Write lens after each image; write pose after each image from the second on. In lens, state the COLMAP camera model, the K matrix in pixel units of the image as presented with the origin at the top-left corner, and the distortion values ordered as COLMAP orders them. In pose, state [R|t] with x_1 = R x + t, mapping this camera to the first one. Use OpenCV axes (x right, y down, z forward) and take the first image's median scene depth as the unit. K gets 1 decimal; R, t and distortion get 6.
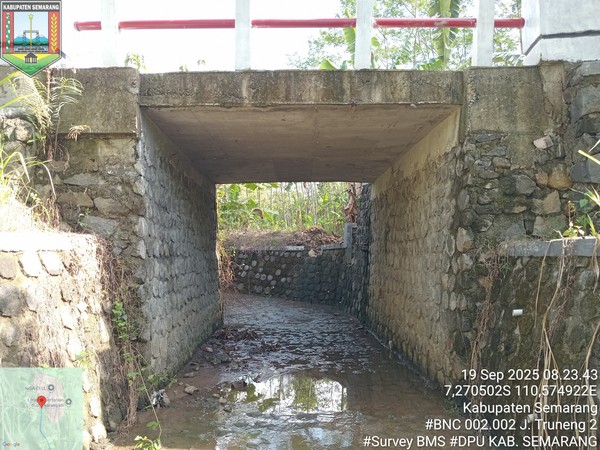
lens RADIAL K [[453.9, 0, 300.0], [0, 453.9, 225.0], [0, 0, 1]] dist [0.000081, -0.055362]
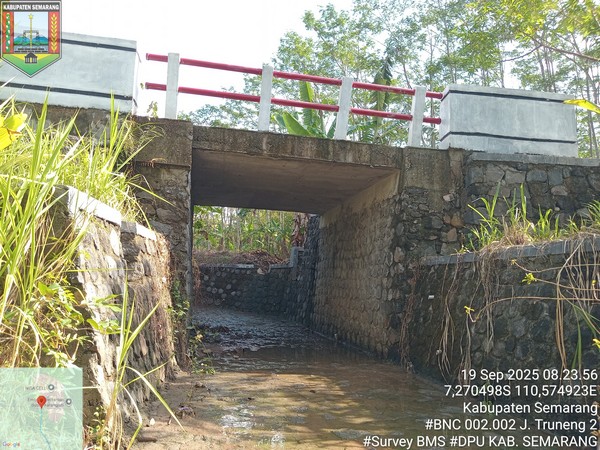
lens RADIAL K [[465.7, 0, 300.3], [0, 465.7, 219.1], [0, 0, 1]] dist [-0.002292, -0.001724]
pose [[0.978217, 0.079213, 0.191879, -0.278878], [-0.063023, 0.994030, -0.089066, 0.072028], [-0.197789, 0.075033, 0.977369, -0.491762]]
